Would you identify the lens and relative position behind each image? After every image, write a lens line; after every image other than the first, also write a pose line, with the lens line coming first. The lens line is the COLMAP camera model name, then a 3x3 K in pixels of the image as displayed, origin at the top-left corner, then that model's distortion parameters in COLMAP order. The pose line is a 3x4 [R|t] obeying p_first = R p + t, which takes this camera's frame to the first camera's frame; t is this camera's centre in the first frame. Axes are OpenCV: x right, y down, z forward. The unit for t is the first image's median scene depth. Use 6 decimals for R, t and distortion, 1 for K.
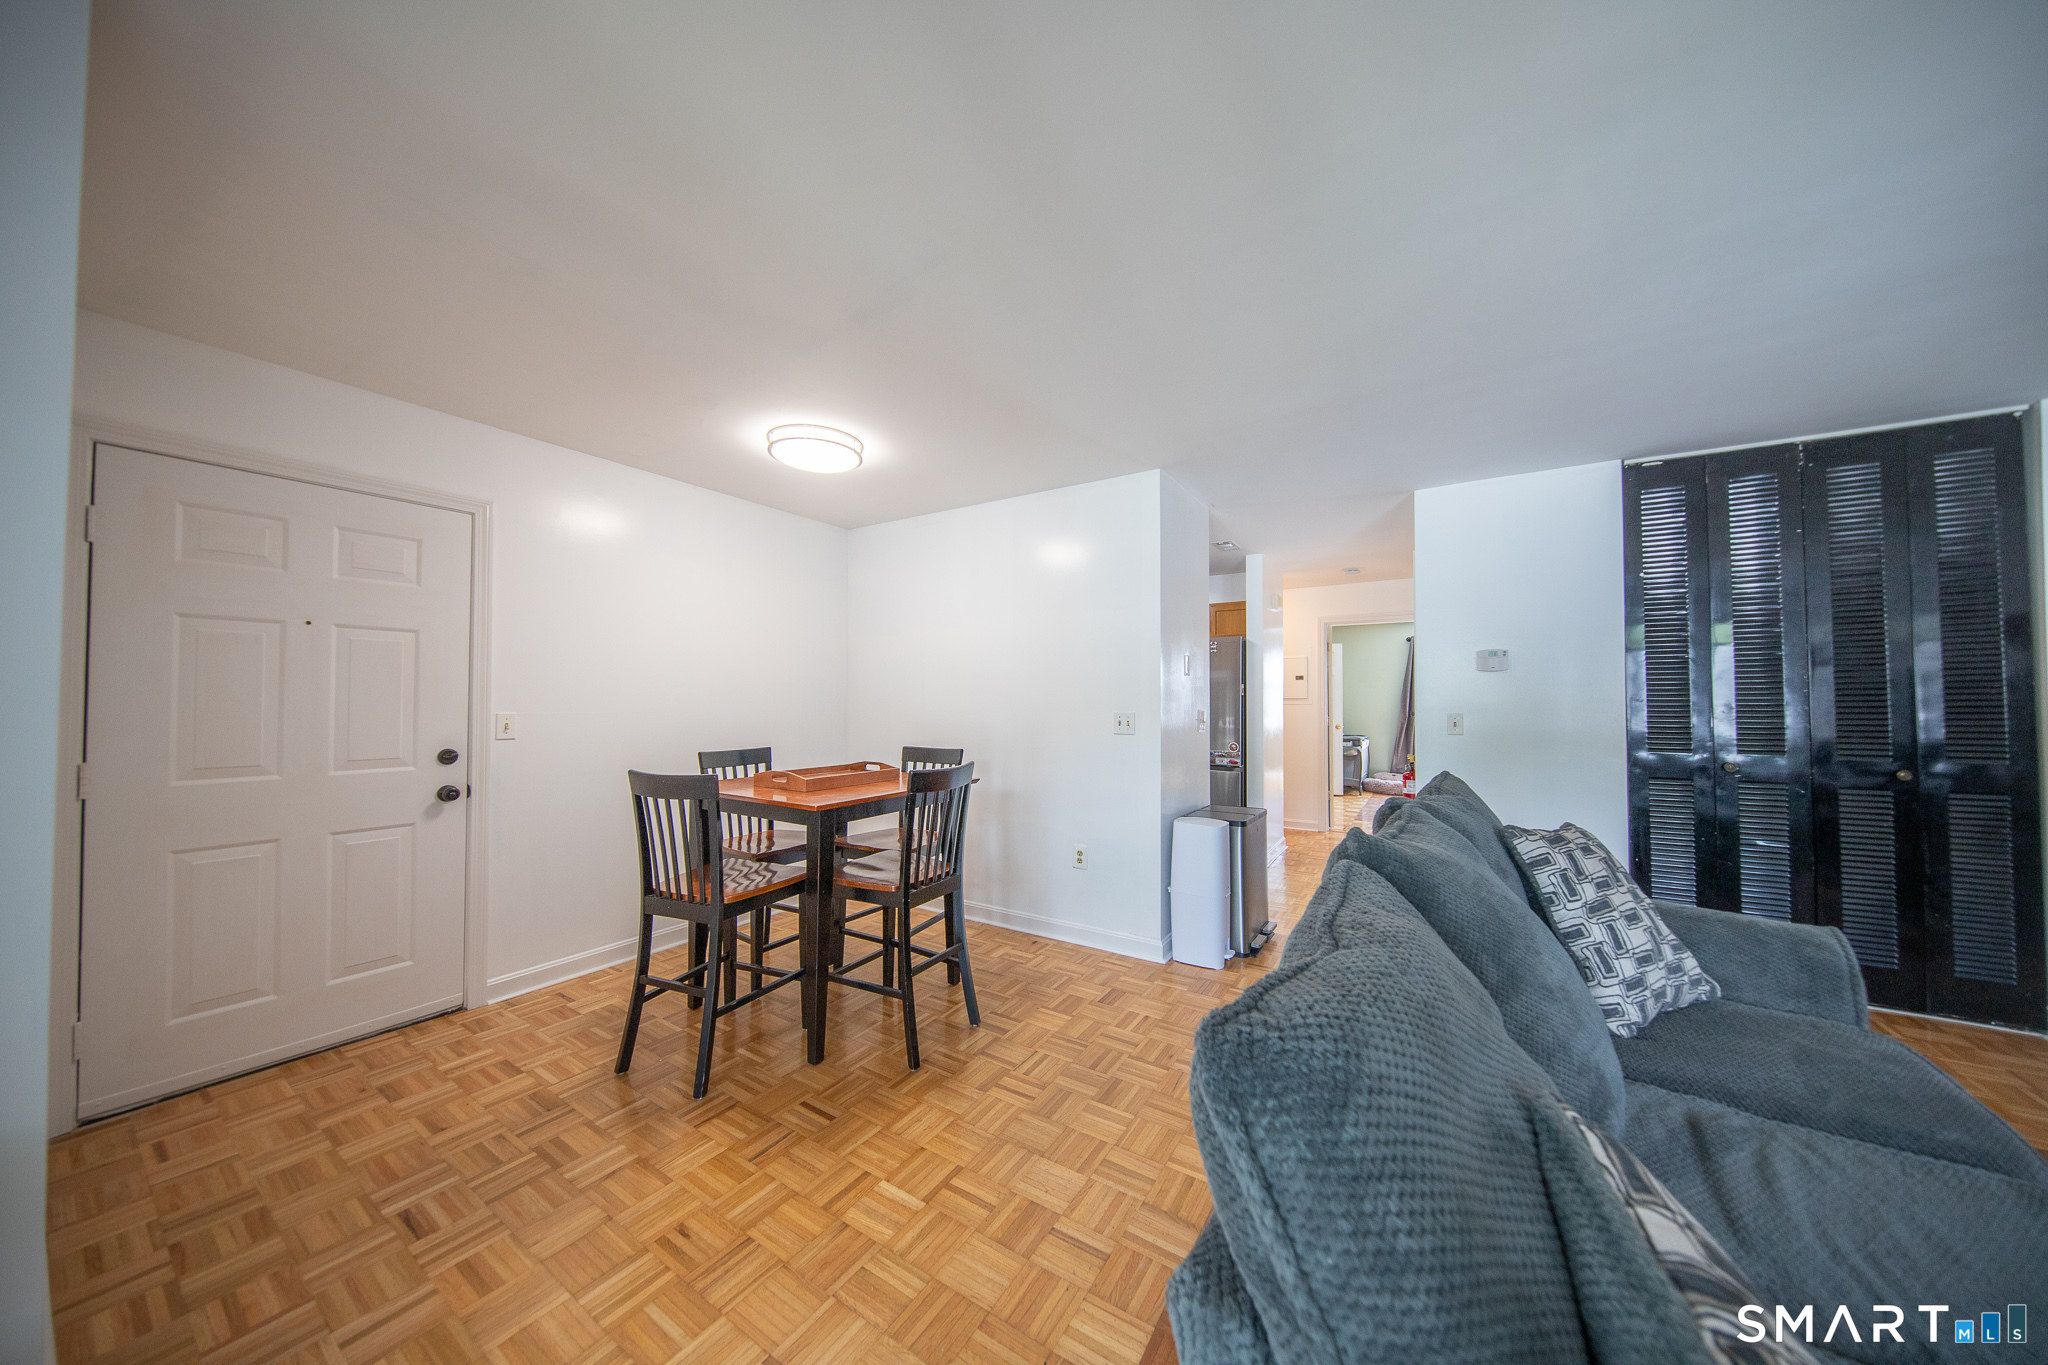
lens RADIAL K [[656.9, 0, 1026.7], [0, 656.9, 688.7], [0, 0, 1]] dist [0.001922, -0.000128]
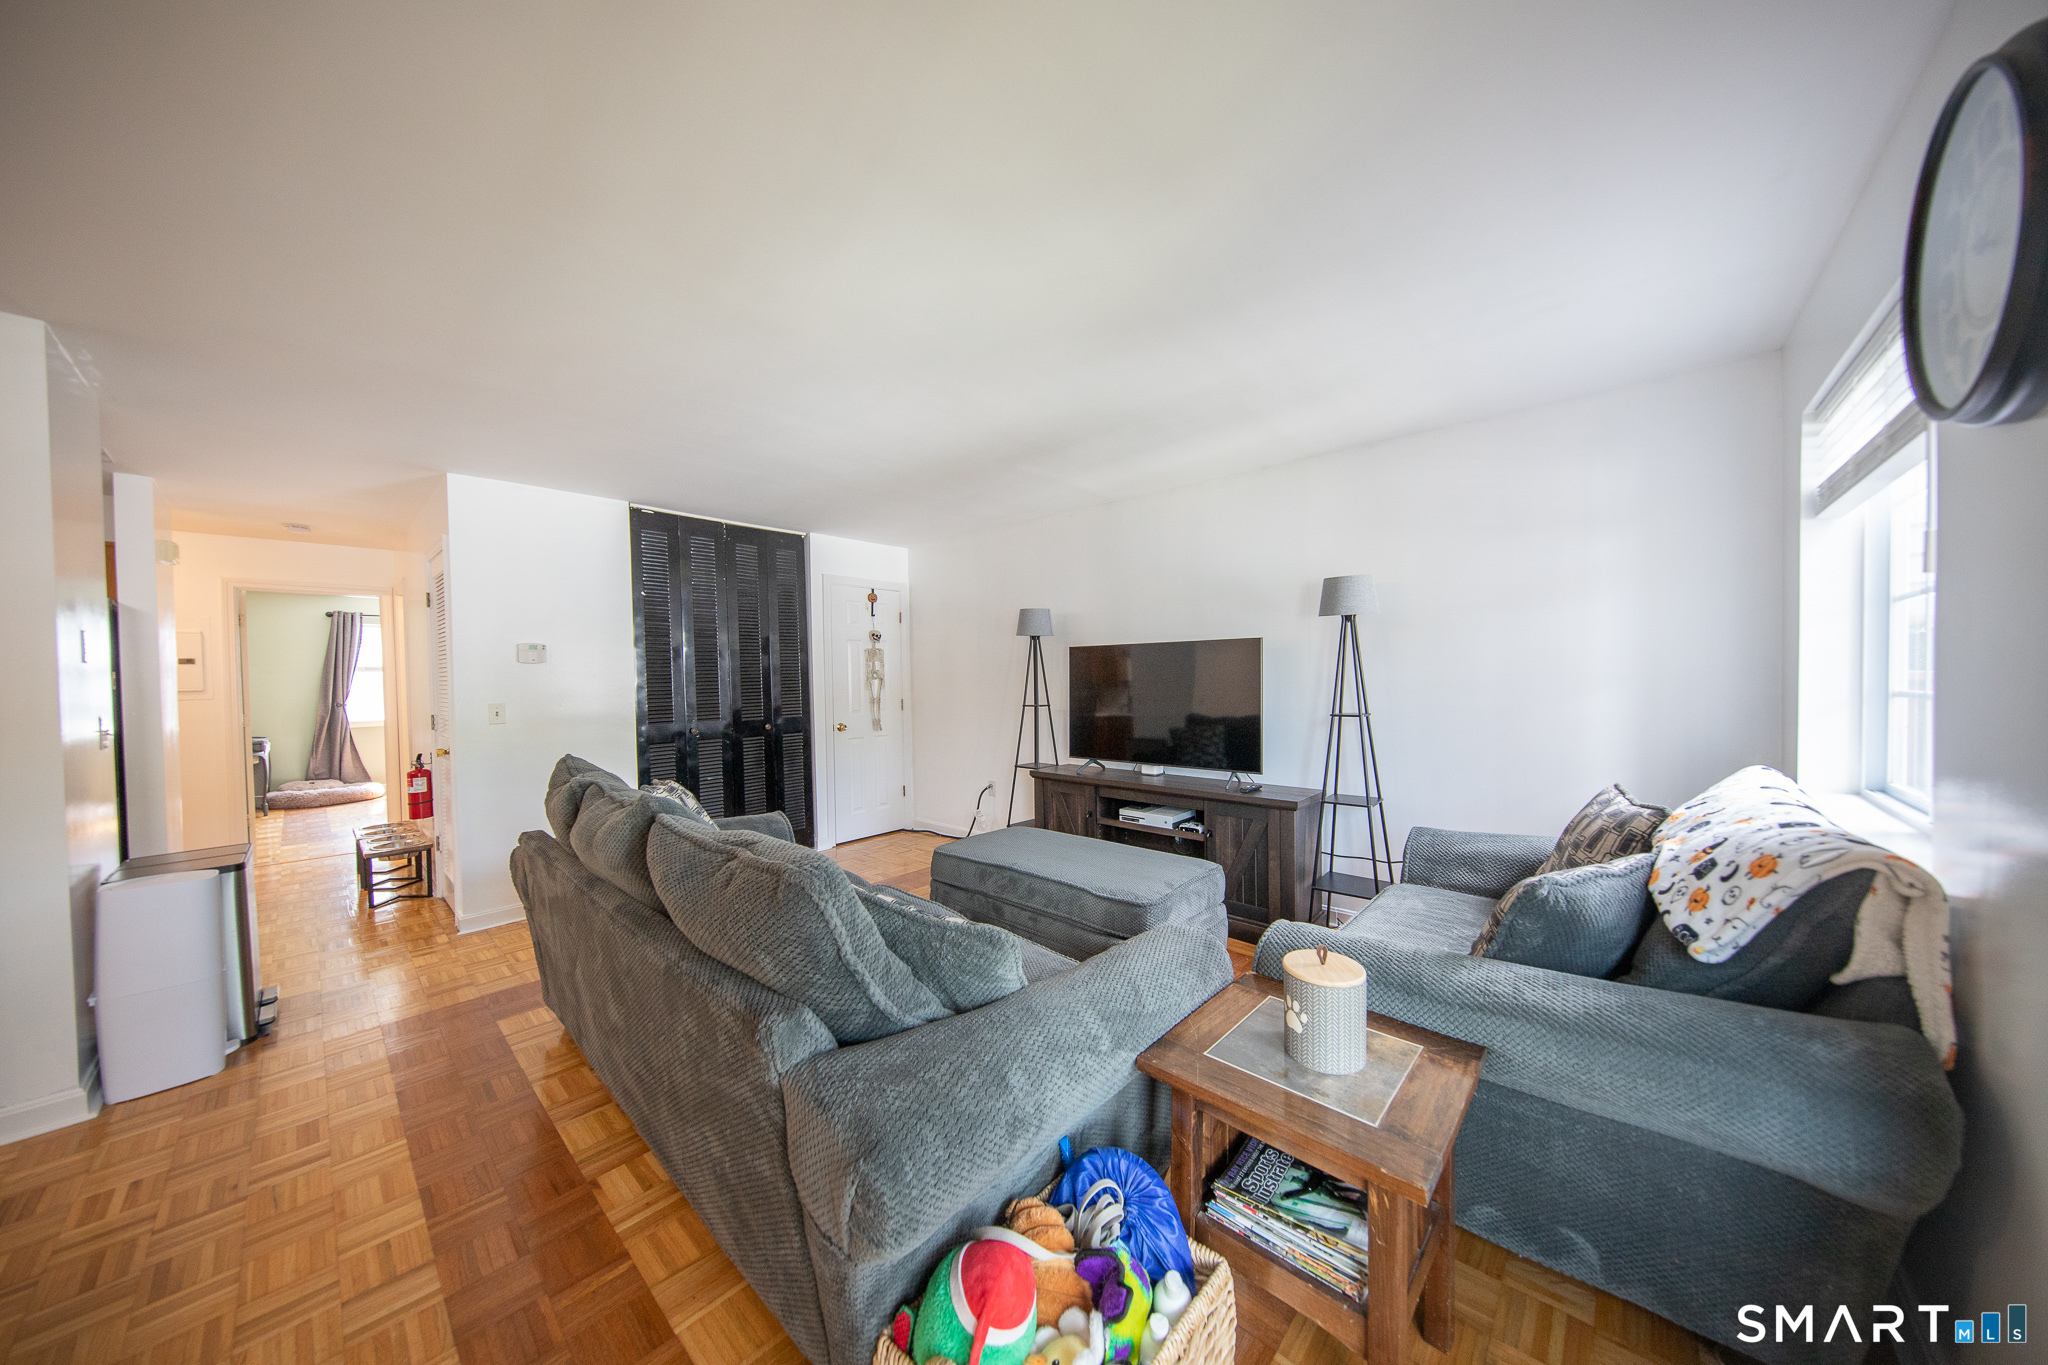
lens RADIAL K [[656.9, 0, 1026.7], [0, 656.9, 688.7], [0, 0, 1]] dist [0.001922, -0.000128]
pose [[0.180915, -0.027010, 0.983128, -0.241706], [0.000491, 0.999625, 0.027373, -0.015434], [-0.983499, -0.004470, 0.180861, -0.006366]]
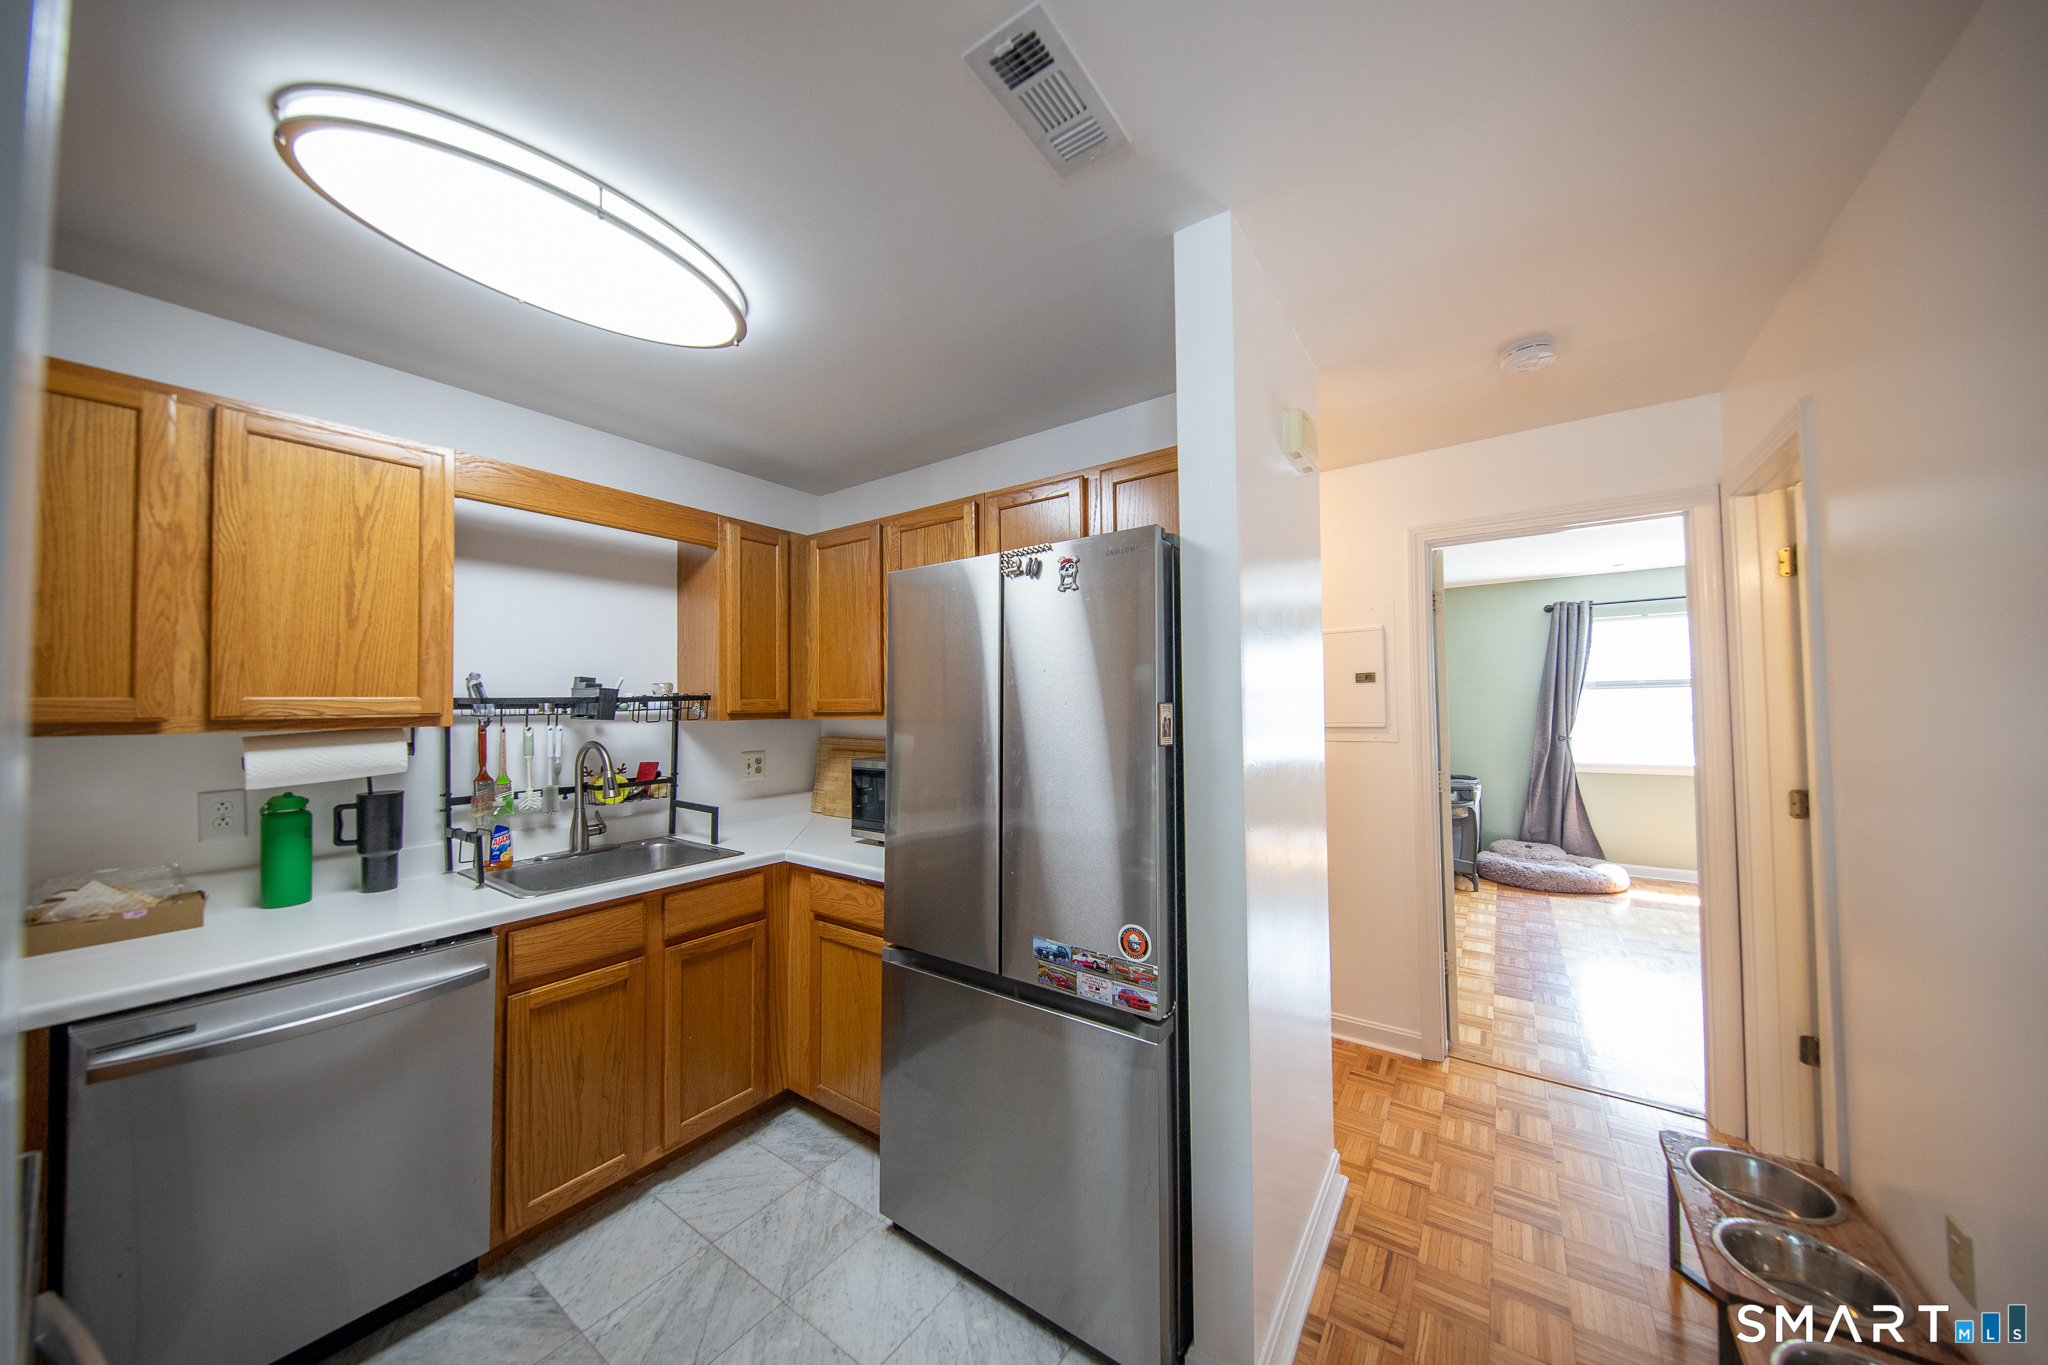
lens RADIAL K [[656.9, 0, 1026.7], [0, 656.9, 688.7], [0, 0, 1]] dist [0.001922, -0.000128]
pose [[0.998115, -0.014227, -0.059700, 0.537601], [0.013796, 0.999876, -0.007615, -0.022526], [0.059801, 0.006777, 0.998187, 1.364268]]
